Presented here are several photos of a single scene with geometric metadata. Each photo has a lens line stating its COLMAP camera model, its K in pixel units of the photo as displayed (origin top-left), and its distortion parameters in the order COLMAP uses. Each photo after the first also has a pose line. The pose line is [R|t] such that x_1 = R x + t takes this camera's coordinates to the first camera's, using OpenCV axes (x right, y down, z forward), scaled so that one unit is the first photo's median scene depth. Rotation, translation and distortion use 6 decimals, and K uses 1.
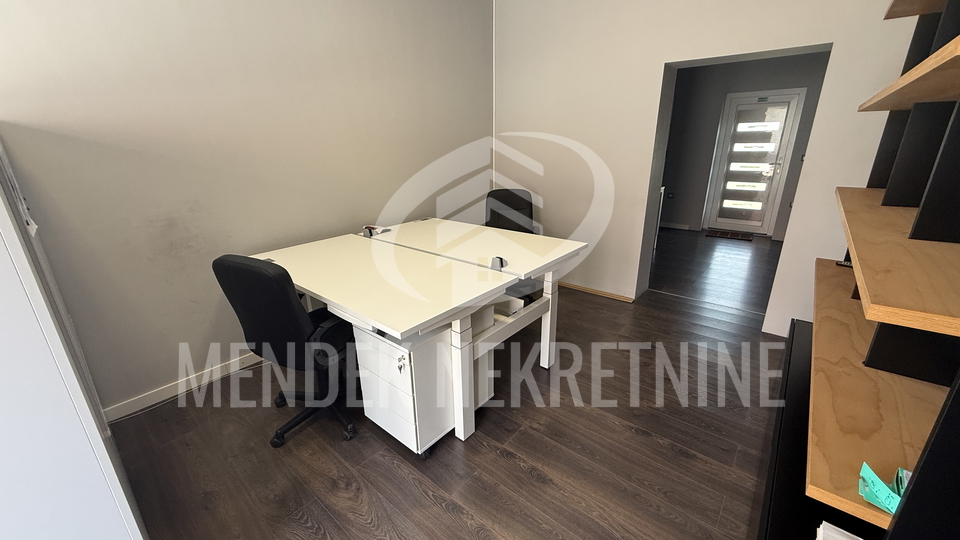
lens RADIAL K [[381.0, 0, 480.5], [0, 381.0, 268.1], [0, 0, 1]] dist [-0.002284, -0.000072]
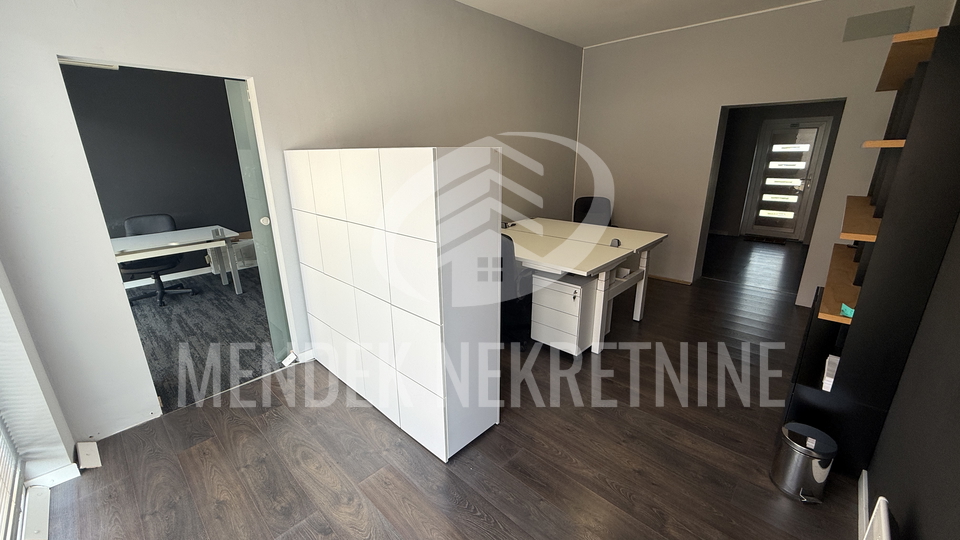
lens RADIAL K [[385.9, 0, 485.7], [0, 385.9, 270.1], [0, 0, 1]] dist [0.010231, 0.000055]
pose [[0.999295, 0.019442, -0.032108, -0.173572], [-0.020373, 0.999374, -0.028916, 0.062246], [0.031526, 0.029550, 0.999066, -0.227909]]
